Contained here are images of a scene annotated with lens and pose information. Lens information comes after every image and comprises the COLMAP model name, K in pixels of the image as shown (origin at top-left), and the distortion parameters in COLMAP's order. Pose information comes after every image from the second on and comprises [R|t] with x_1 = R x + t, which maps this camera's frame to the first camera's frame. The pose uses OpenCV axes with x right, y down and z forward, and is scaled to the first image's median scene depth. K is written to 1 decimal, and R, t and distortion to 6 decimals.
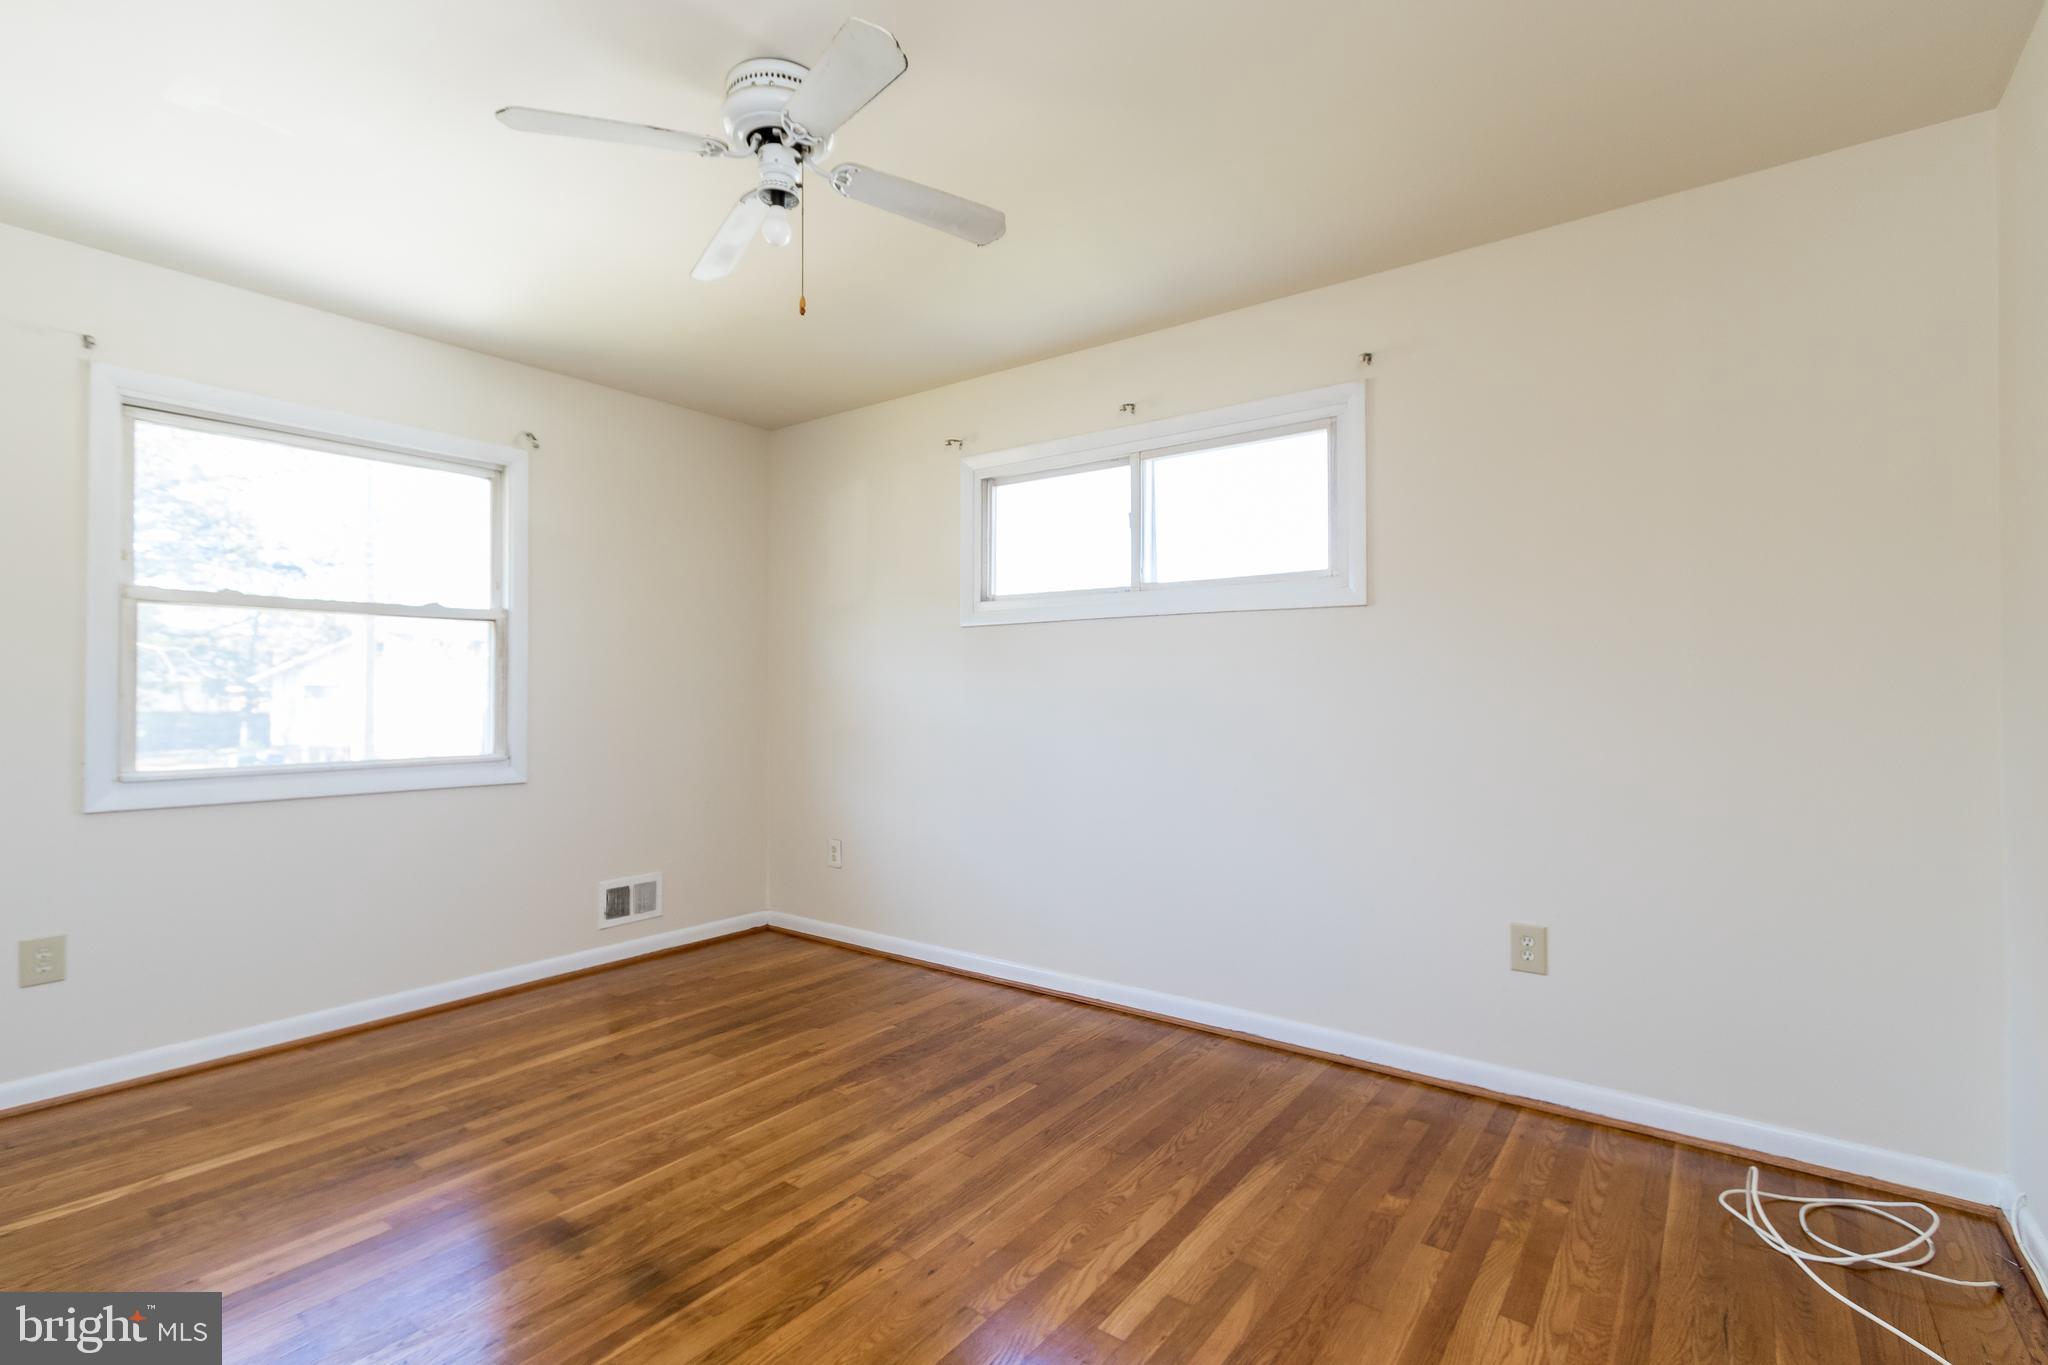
lens RADIAL K [[944.5, 0, 1014.7], [0, 944.5, 686.5], [0, 0, 1]] dist [0.000589, -0.000242]
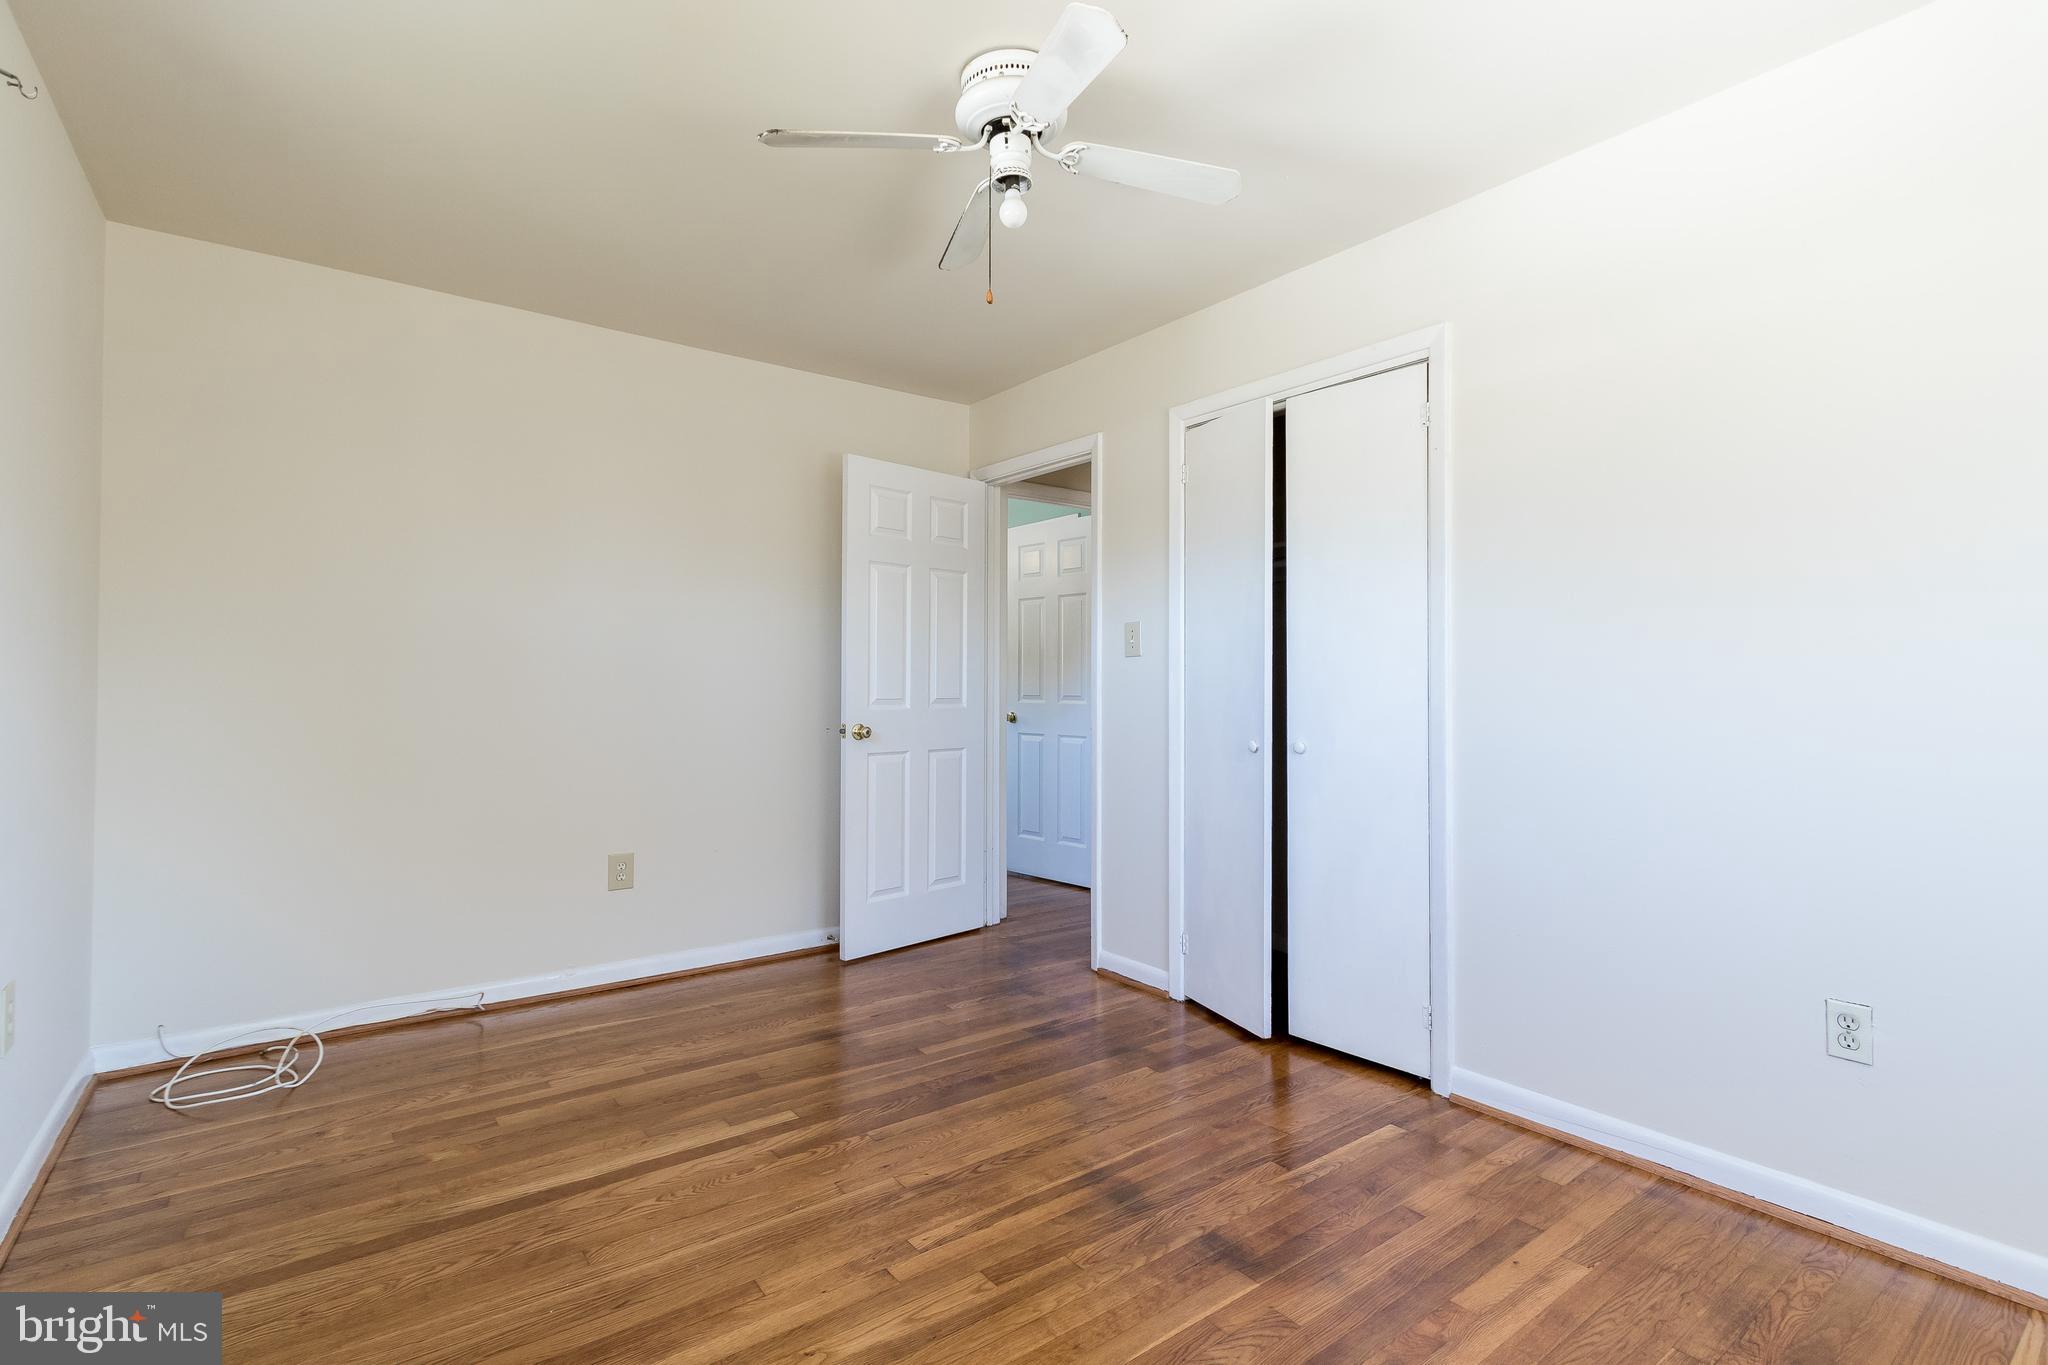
lens RADIAL K [[944.5, 0, 1014.7], [0, 944.5, 686.5], [0, 0, 1]] dist [0.000589, -0.000242]
pose [[-0.958923, 0.000588, 0.283668, -0.530054], [-0.000899, 0.999987, -0.005110, 0.033717], [-0.283667, -0.005155, -0.958909, 1.928670]]
